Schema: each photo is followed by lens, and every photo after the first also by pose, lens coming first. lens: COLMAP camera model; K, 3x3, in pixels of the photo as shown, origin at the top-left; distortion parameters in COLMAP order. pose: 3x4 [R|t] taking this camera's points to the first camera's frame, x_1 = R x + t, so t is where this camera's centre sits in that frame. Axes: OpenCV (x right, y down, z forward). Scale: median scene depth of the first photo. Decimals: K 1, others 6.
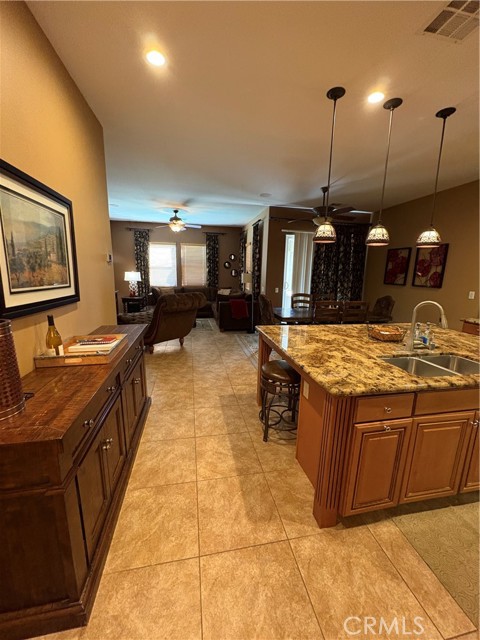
lens RADIAL K [[254.6, 0, 240.0], [0, 254.6, 320.0], [0, 0, 1]] dist [-0.001431, -0.000149]
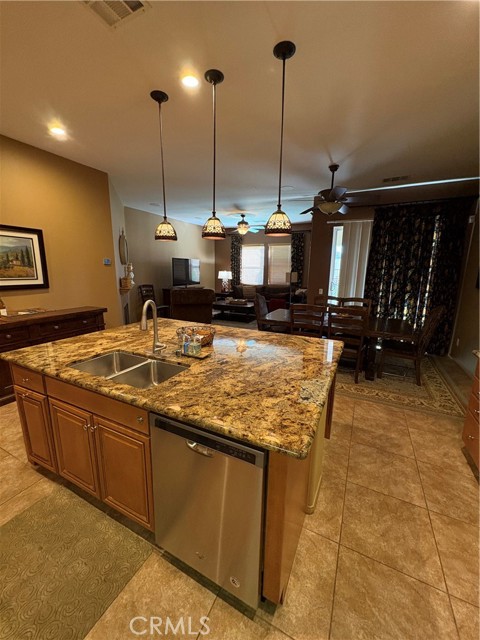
lens RADIAL K [[254.6, 0, 240.0], [0, 254.6, 320.0], [0, 0, 1]] dist [-0.001431, -0.000149]
pose [[0.794210, 0.110631, -0.597487, 0.458553], [-0.110253, 0.993202, 0.037348, -0.021472], [0.597557, 0.036212, 0.801008, 0.135698]]
